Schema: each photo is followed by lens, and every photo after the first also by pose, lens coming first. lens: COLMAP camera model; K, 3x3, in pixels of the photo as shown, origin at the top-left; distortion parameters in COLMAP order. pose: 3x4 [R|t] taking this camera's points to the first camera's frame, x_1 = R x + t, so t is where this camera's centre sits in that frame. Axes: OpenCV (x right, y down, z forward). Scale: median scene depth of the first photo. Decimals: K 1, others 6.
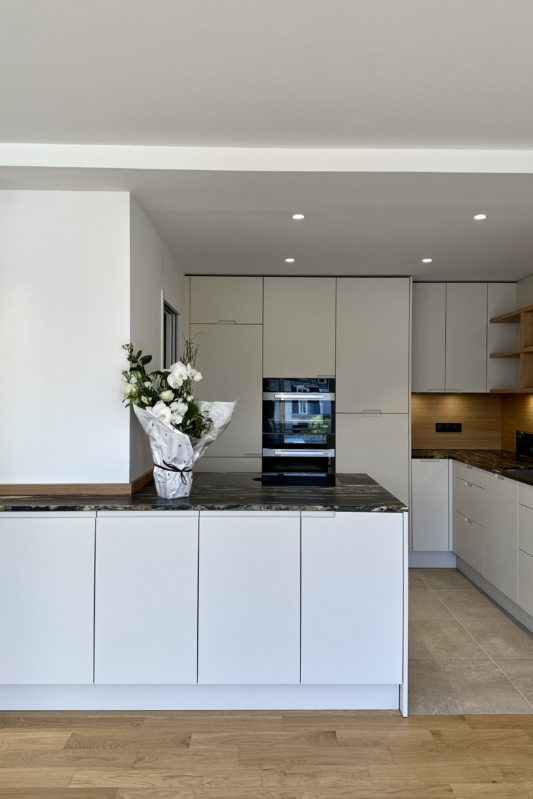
lens RADIAL K [[636.1, 0, 269.6], [0, 636.1, 390.7], [0, 0, 1]] dist [0.072614, -0.077857]
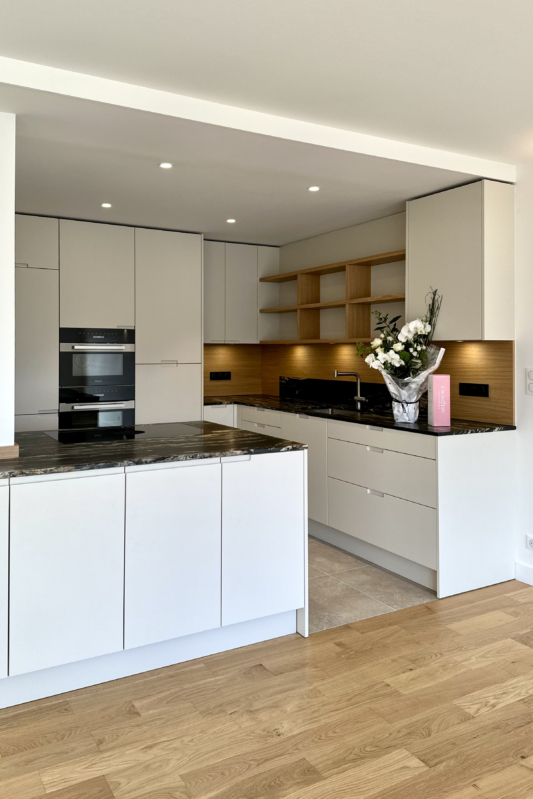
lens RADIAL K [[636.1, 0, 237.4], [0, 636.1, 335.0], [0, 0, 1]] dist [0.072614, -0.077857]
pose [[0.880964, 0.005954, 0.473146, -0.369405], [0.000256, 0.999915, -0.013059, 0.004615], [-0.473184, 0.011625, 0.880887, 0.073941]]
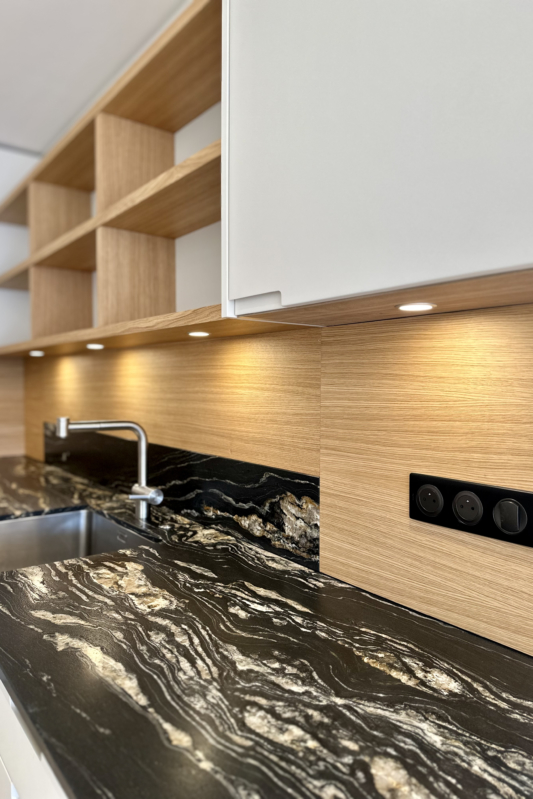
lens RADIAL K [[565.5, 0, 261.4], [0, 565.5, 407.9], [0, 0, 1]] dist [0.067248, -0.085887]
pose [[0.798048, -0.023725, 0.602127, 0.401617], [-0.010804, 0.998501, 0.053663, 0.033254], [-0.602497, -0.049331, 0.796595, 0.821445]]
